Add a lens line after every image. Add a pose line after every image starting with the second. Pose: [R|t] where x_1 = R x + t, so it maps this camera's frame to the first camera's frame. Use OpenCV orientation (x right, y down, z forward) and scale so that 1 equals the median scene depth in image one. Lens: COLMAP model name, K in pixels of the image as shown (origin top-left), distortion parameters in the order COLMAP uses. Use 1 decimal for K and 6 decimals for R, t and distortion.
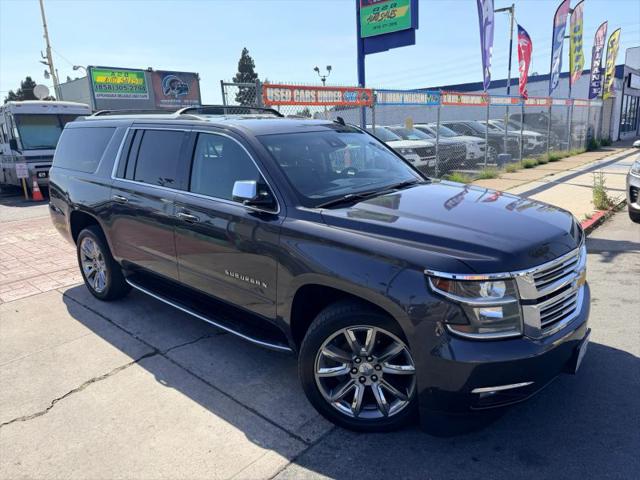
lens RADIAL K [[456.5, 0, 320.0], [0, 456.5, 240.0], [0, 0, 1]] dist [0.001100, -0.006480]
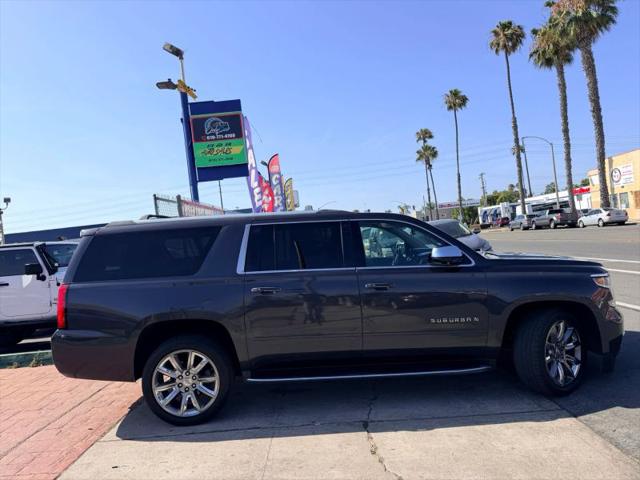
lens RADIAL K [[453.2, 0, 320.0], [0, 453.2, 240.0], [0, 0, 1]] dist [0.000717, -0.002293]
pose [[0.750674, -0.027603, 0.660095, -0.830177], [0.215346, 0.954784, -0.204971, 0.029761], [-0.624591, 0.296015, 0.722676, 0.138483]]
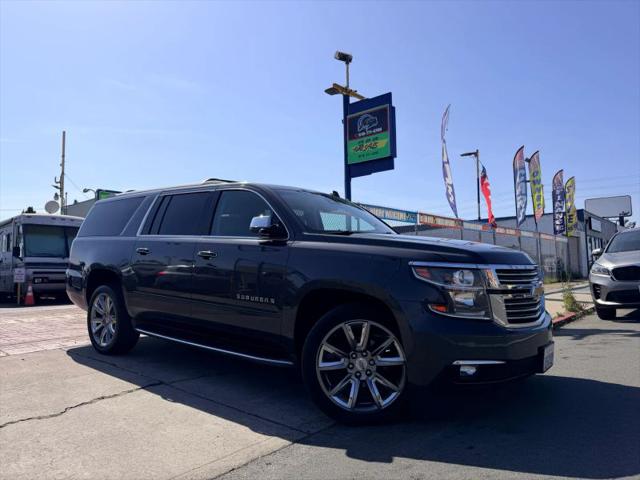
lens RADIAL K [[457.4, 0, 312.5], [0, 457.4, 236.3], [0, 0, 1]] dist [0.001952, -0.005347]
pose [[0.999285, 0.033491, 0.017536, -0.027500], [-0.026538, 0.951807, -0.305546, 0.177936], [-0.026924, 0.304862, 0.952016, -0.096754]]
